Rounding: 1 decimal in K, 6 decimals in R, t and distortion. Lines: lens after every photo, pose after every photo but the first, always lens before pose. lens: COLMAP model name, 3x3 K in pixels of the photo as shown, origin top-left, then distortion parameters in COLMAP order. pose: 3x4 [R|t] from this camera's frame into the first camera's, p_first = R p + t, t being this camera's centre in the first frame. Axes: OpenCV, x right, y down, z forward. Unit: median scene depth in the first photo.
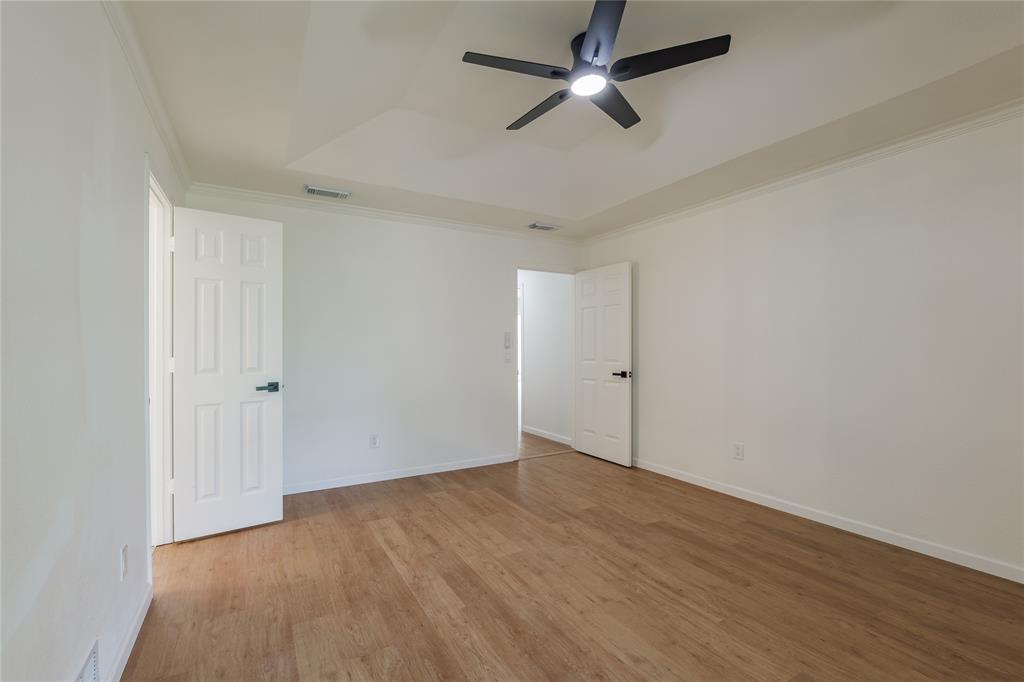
lens RADIAL K [[443.1, 0, 509.5], [0, 443.1, 347.8], [0, 0, 1]] dist [-0.000843, -0.000150]
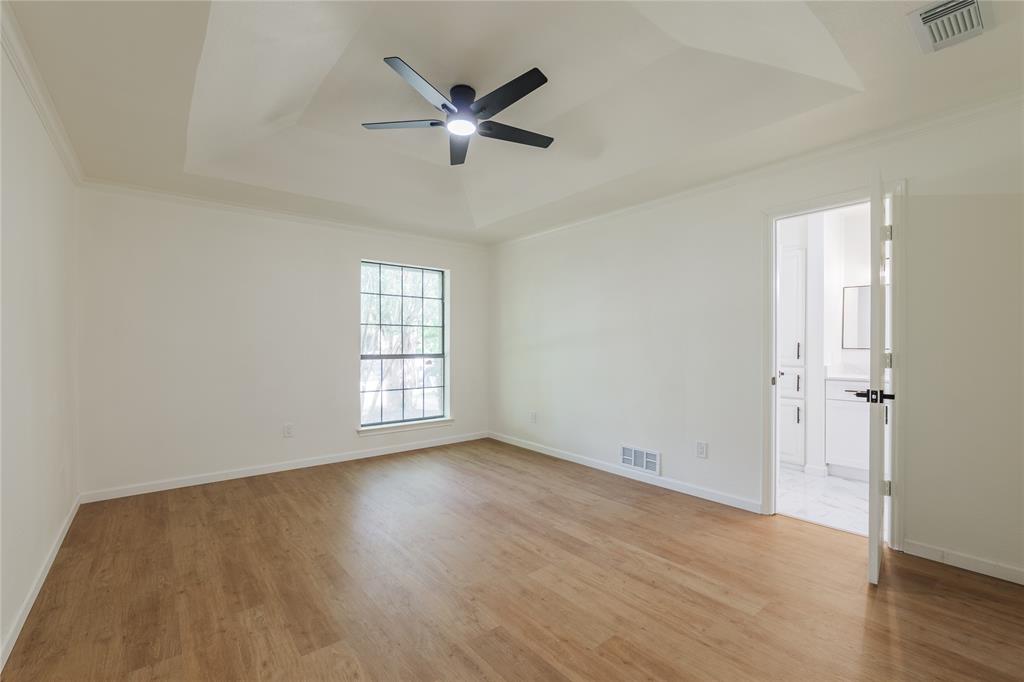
lens RADIAL K [[443.1, 0, 507.5], [0, 443.1, 343.1], [0, 0, 1]] dist [-0.000843, -0.000150]
pose [[-0.988427, 0.002883, -0.151667, 0.216925], [0.003510, 0.999986, -0.003864, -0.000813], [0.151654, -0.004352, -0.988424, 2.003289]]
